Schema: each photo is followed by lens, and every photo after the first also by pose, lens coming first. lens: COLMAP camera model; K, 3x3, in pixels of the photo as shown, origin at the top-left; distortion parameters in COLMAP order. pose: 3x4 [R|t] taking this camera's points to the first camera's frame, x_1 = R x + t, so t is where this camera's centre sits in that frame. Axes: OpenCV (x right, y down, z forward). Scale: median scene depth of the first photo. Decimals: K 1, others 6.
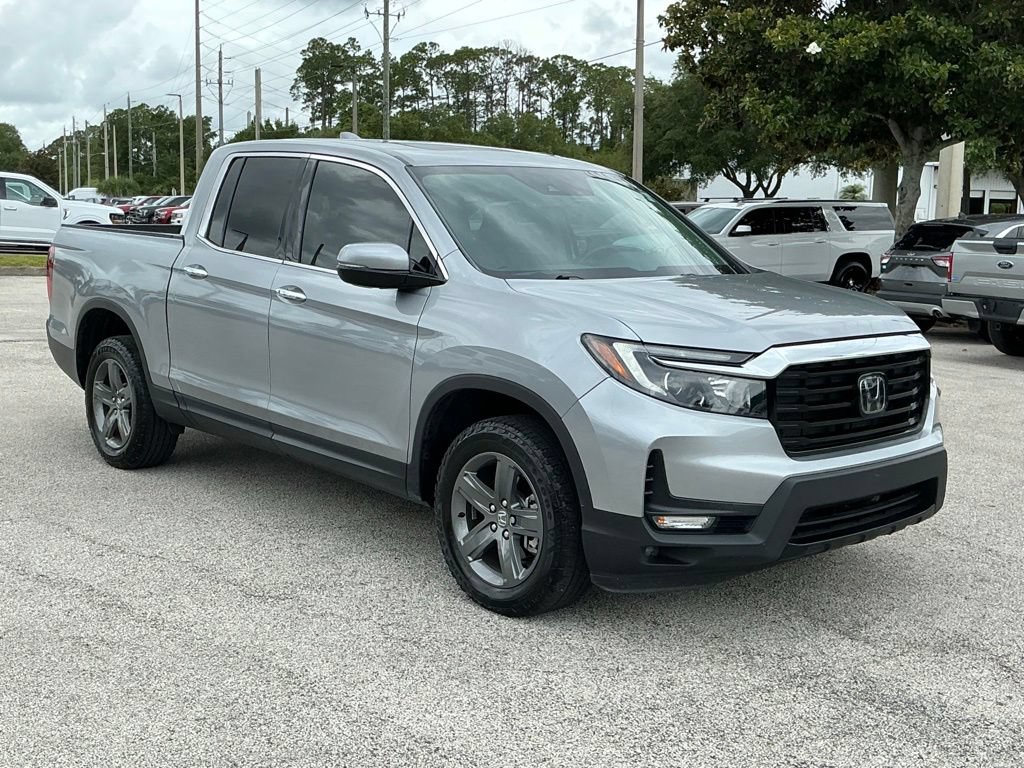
lens RADIAL K [[1257.0, 0, 512.0], [0, 1257.0, 384.0], [0, 0, 1]] dist [0.076122, -0.020165]
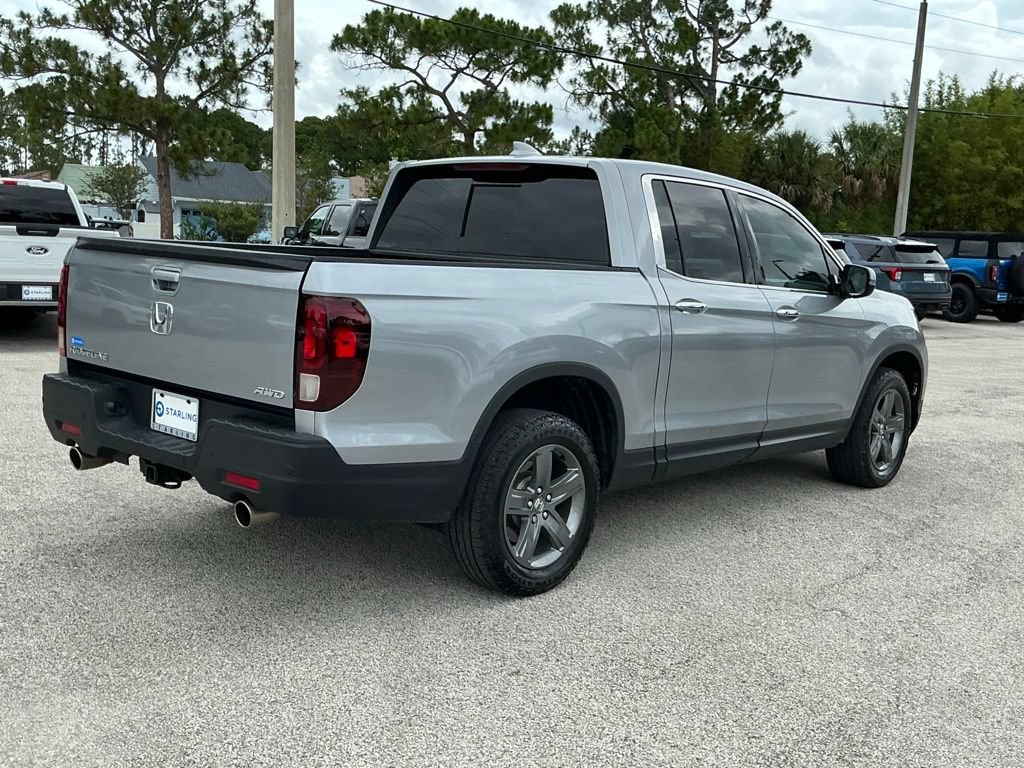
lens RADIAL K [[1118.2, 0, 512.0], [0, 1118.2, 384.0], [0, 0, 1]] dist [0.144764, -0.336999]
pose [[-0.108422, -0.159842, 0.981170, -1.141451], [0.086337, 0.981745, 0.169477, -0.198845], [-0.990349, 0.103086, -0.092643, 1.314150]]
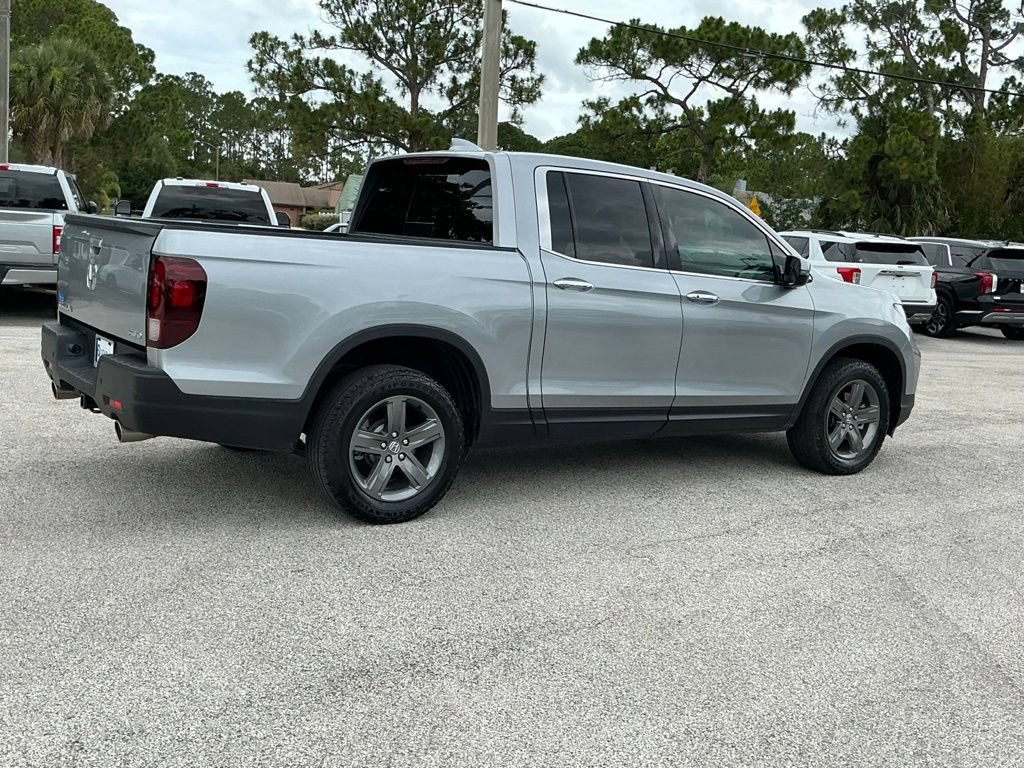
lens RADIAL K [[1118.2, 0, 512.0], [0, 1118.2, 384.0], [0, 0, 1]] dist [0.144764, -0.336999]
pose [[0.136096, -0.150130, 0.979254, -1.262655], [0.077918, 0.987011, 0.140490, -0.152967], [-0.987627, 0.057181, 0.146026, 0.998937]]
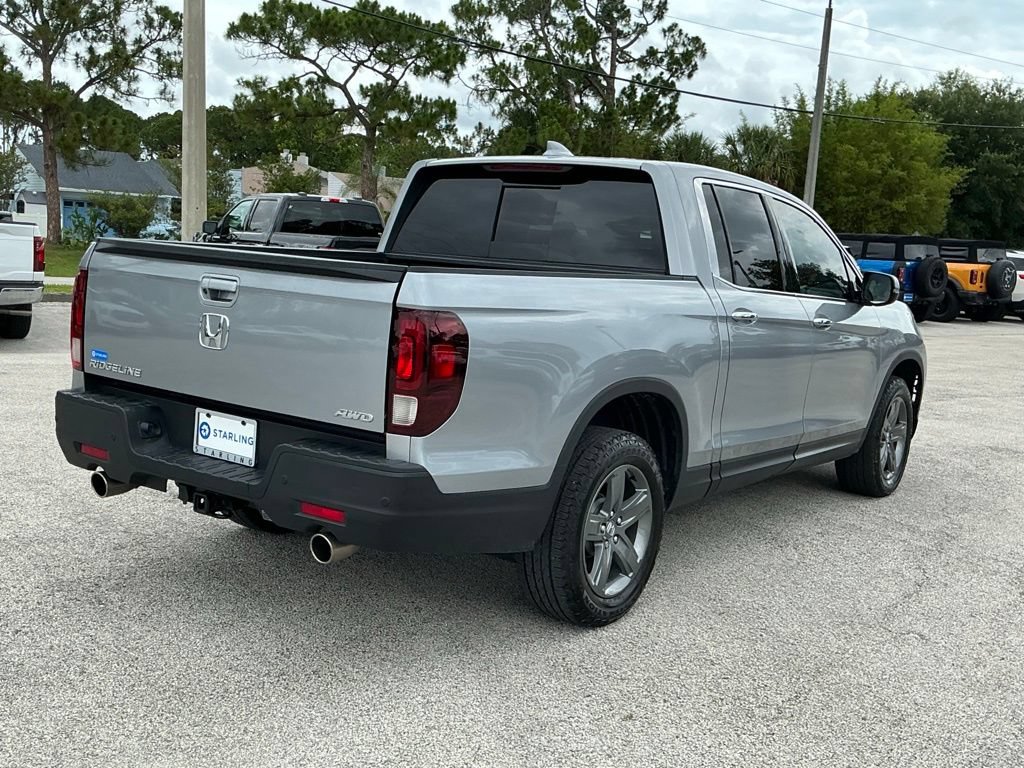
lens RADIAL K [[1118.2, 0, 512.0], [0, 1118.2, 384.0], [0, 0, 1]] dist [0.144764, -0.336999]
pose [[-0.206901, -0.162852, 0.964713, -1.070171], [0.071557, 0.980889, 0.180930, -0.212925], [-0.975741, 0.106466, -0.191294, 1.426200]]
